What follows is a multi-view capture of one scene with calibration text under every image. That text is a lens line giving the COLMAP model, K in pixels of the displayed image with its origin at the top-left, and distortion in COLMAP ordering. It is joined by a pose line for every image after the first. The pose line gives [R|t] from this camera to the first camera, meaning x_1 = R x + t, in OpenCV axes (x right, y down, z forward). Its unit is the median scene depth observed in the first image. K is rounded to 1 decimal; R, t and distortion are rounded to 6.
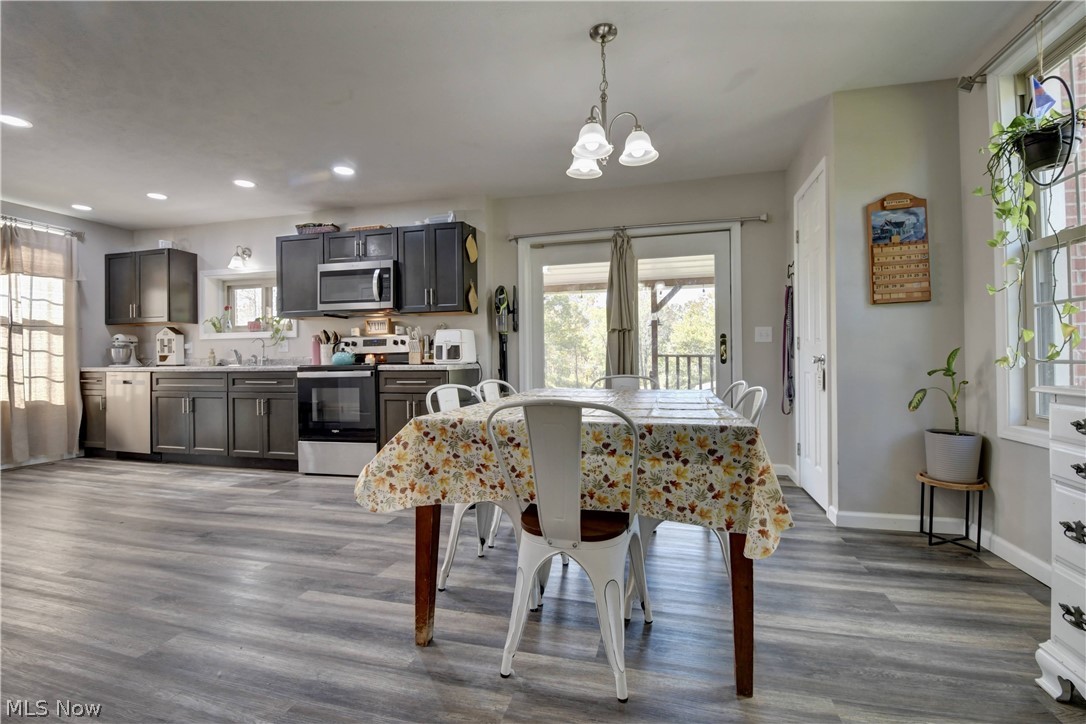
lens RADIAL K [[479.1, 0, 544.7], [0, 479.1, 358.6], [0, 0, 1]] dist [0.014758, -0.021736]
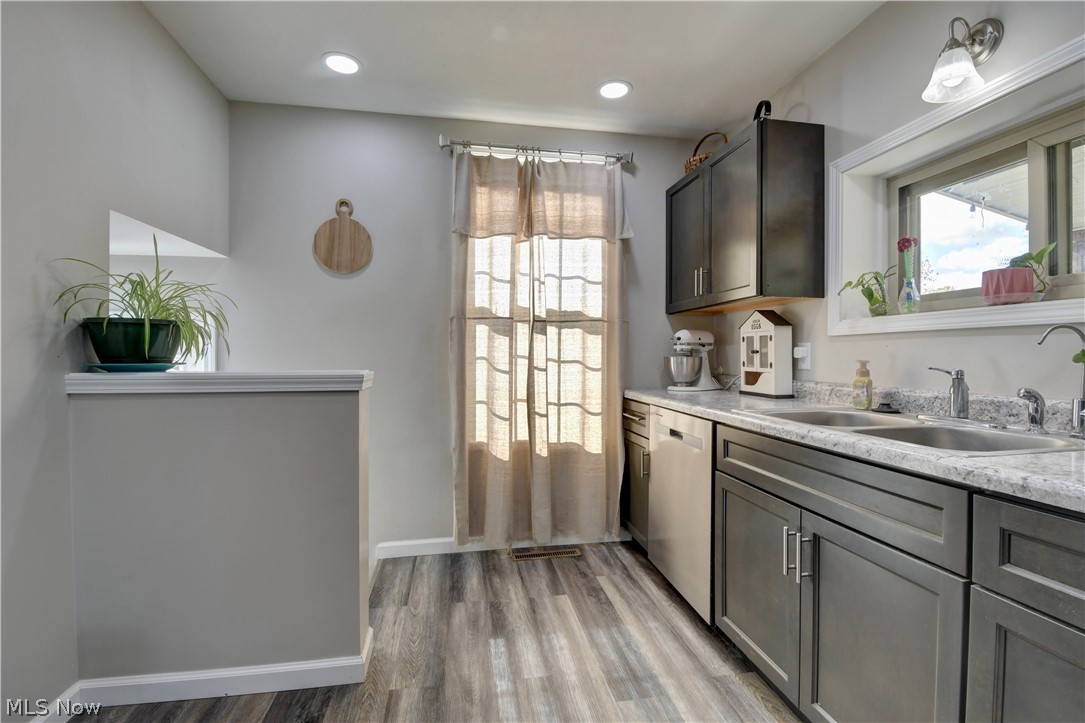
lens RADIAL K [[478.6, 0, 544.2], [0, 478.6, 358.1], [0, 0, 1]] dist [0.014758, -0.021736]
pose [[0.427005, 0.015169, -0.904122, -0.513595], [-0.006319, 0.999885, 0.013791, -0.028407], [0.904227, -0.000175, 0.427052, 0.690172]]
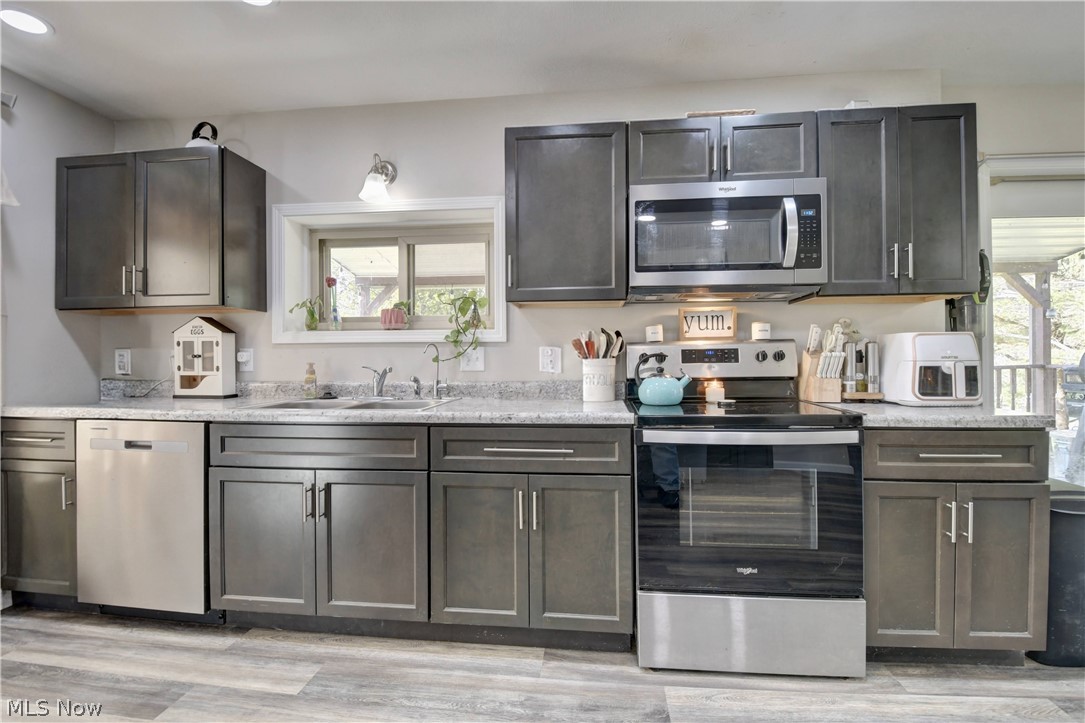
lens RADIAL K [[478.6, 0, 544.2], [0, 478.6, 358.1], [0, 0, 1]] dist [0.014758, -0.021736]
pose [[0.987663, 0.005074, 0.156512, -0.581654], [-0.005007, 0.999987, -0.000822, -0.028877], [-0.156515, 0.000028, 0.987676, 0.524463]]
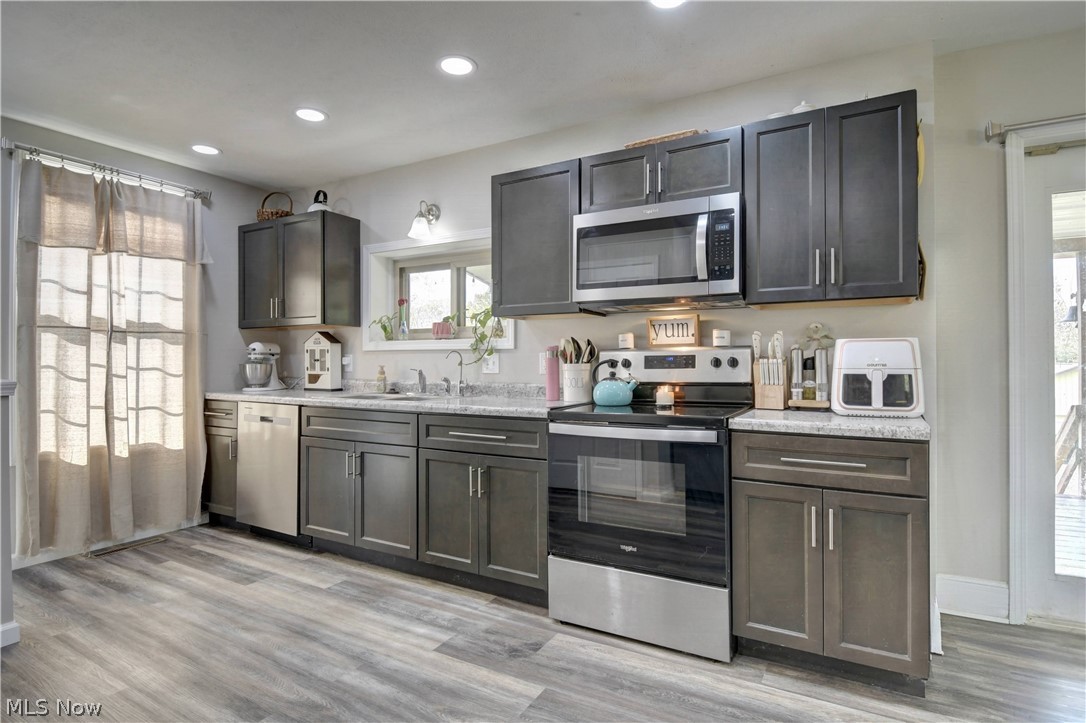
lens RADIAL K [[552.8, 0, 547.3], [0, 552.8, 358.1], [0, 0, 1]] dist [0.018891, -0.022992]
pose [[0.969084, 0.007600, -0.246614, -0.324954], [-0.008311, 0.999964, -0.001840, -0.034170], [0.246591, 0.003833, 0.969112, 0.372123]]
